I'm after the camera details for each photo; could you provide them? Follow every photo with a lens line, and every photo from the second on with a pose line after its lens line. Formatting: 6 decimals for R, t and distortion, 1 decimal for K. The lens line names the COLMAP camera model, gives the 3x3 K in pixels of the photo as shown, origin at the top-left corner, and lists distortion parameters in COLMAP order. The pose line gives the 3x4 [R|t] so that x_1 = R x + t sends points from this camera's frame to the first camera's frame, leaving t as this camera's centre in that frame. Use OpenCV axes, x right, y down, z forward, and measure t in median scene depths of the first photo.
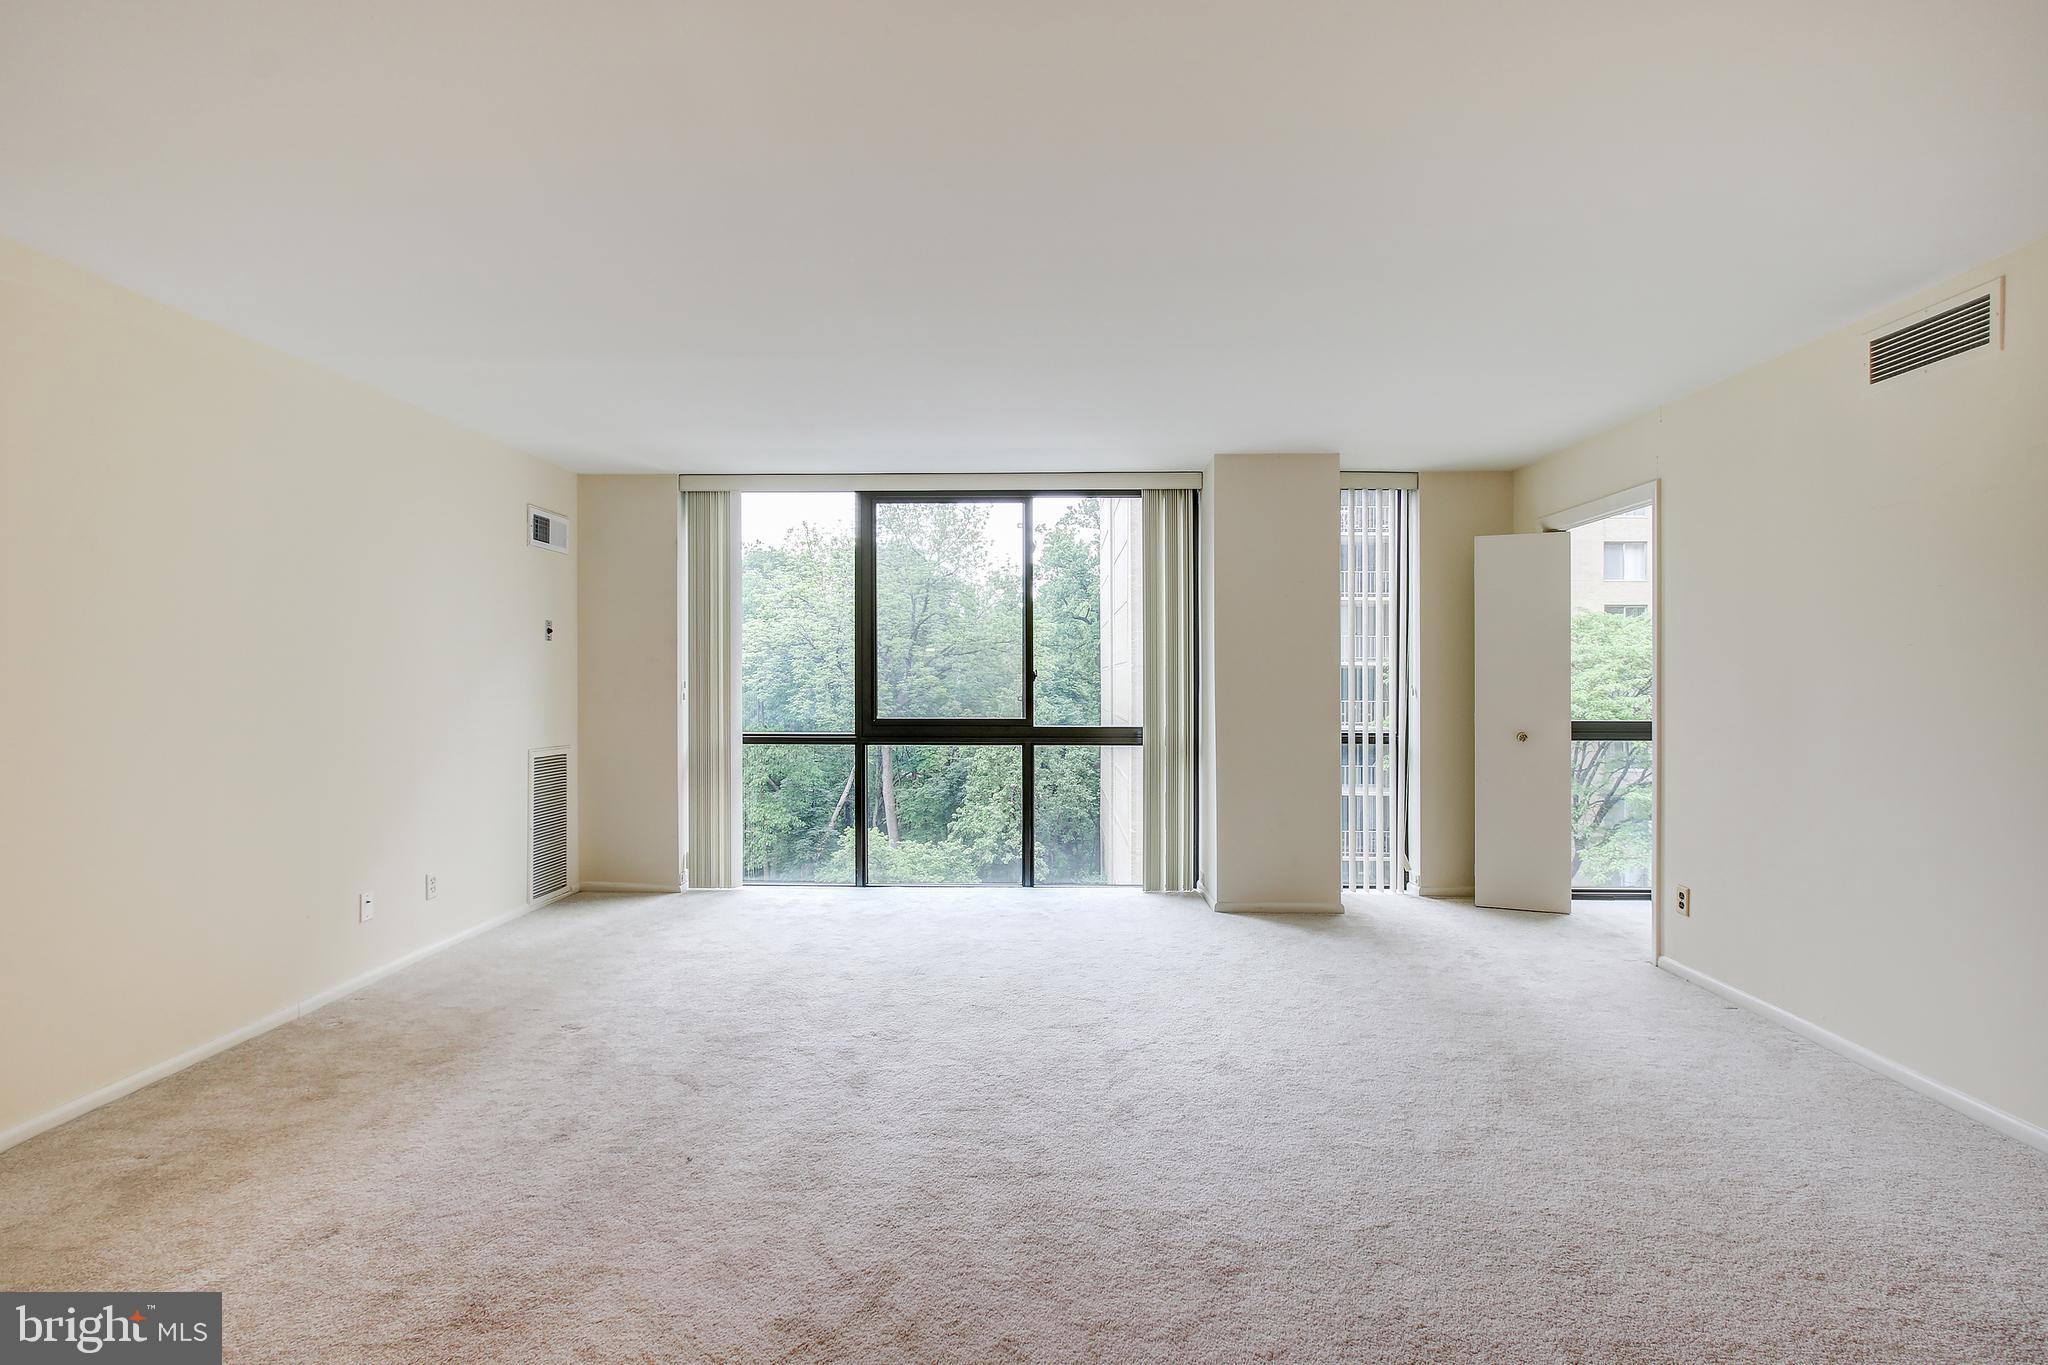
lens RADIAL K [[956.5, 0, 1024.0], [0, 956.5, 682.5], [0, 0, 1]] dist [-0.004128, 0.001914]
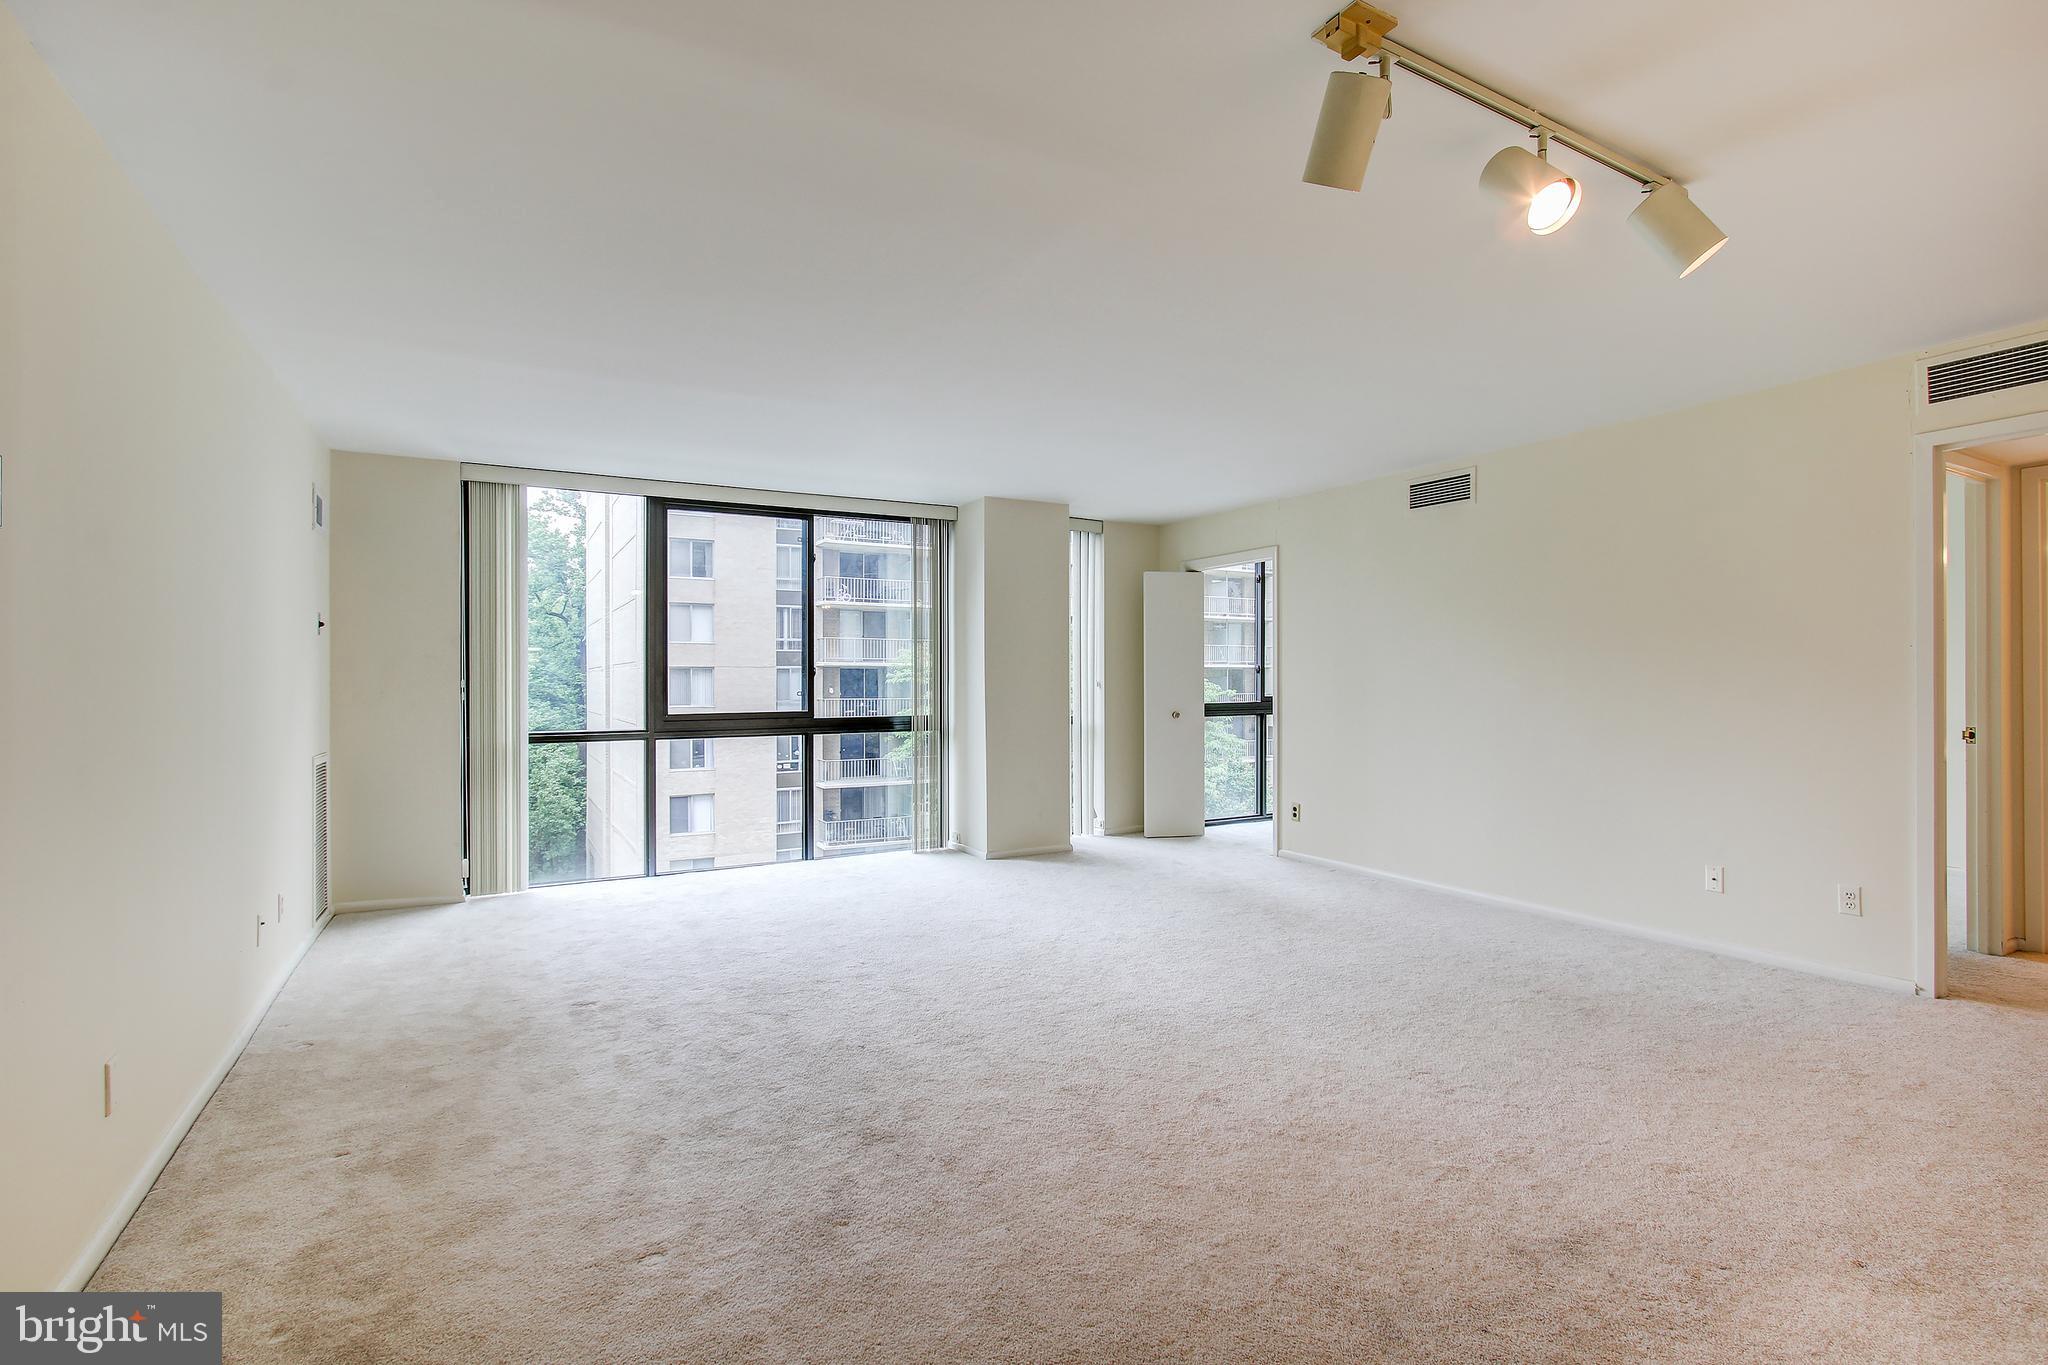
lens RADIAL K [[945.5, 0, 1021.0], [0, 945.5, 690.1], [0, 0, 1]] dist [-0.014742, 0.002044]
pose [[0.861371, -0.011534, 0.507845, -0.380182], [0.007675, 0.999924, 0.009691, 0.004189], [-0.507918, -0.004450, 0.861394, -0.094558]]
